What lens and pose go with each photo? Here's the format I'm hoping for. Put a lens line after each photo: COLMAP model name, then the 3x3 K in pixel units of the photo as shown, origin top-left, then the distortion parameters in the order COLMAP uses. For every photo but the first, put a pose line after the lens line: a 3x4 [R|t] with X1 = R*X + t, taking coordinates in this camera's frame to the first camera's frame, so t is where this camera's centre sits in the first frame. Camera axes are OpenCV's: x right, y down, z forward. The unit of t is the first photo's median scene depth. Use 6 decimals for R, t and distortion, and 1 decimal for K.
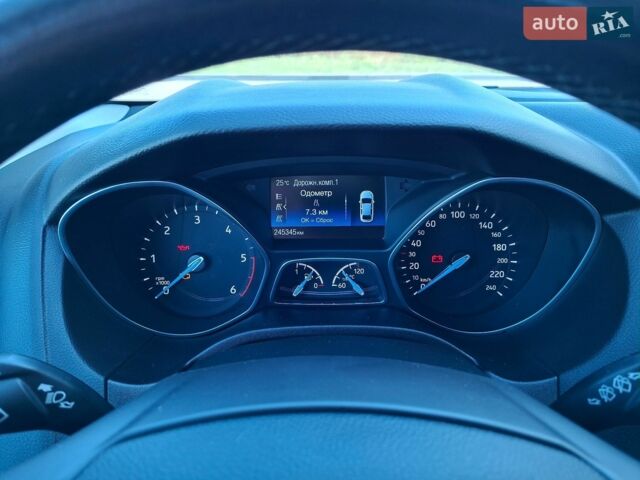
lens RADIAL K [[452.3, 0, 320.1], [0, 452.3, 225.3], [0, 0, 1]] dist [0.086863, -0.117992]
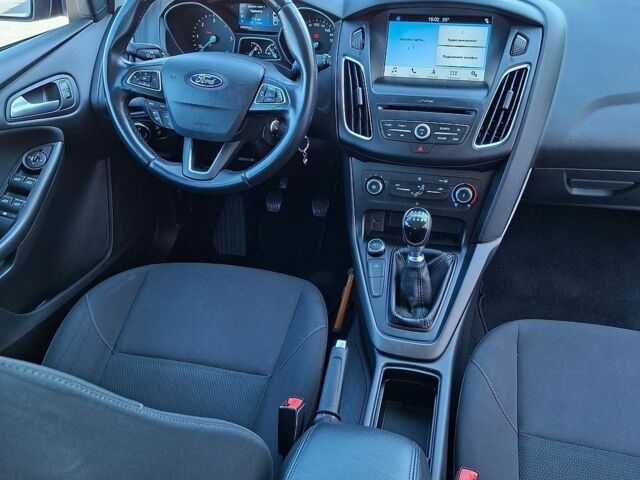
lens RADIAL K [[602.8, 0, 320.0], [0, 602.8, 240.0], [0, 0, 1]] dist [0.170667, -0.356962]
pose [[0.966877, 0.133387, -0.217615, 1.163120], [-0.073983, 0.962441, 0.261215, 0.220777], [0.244285, -0.236463, 0.940431, -2.255796]]
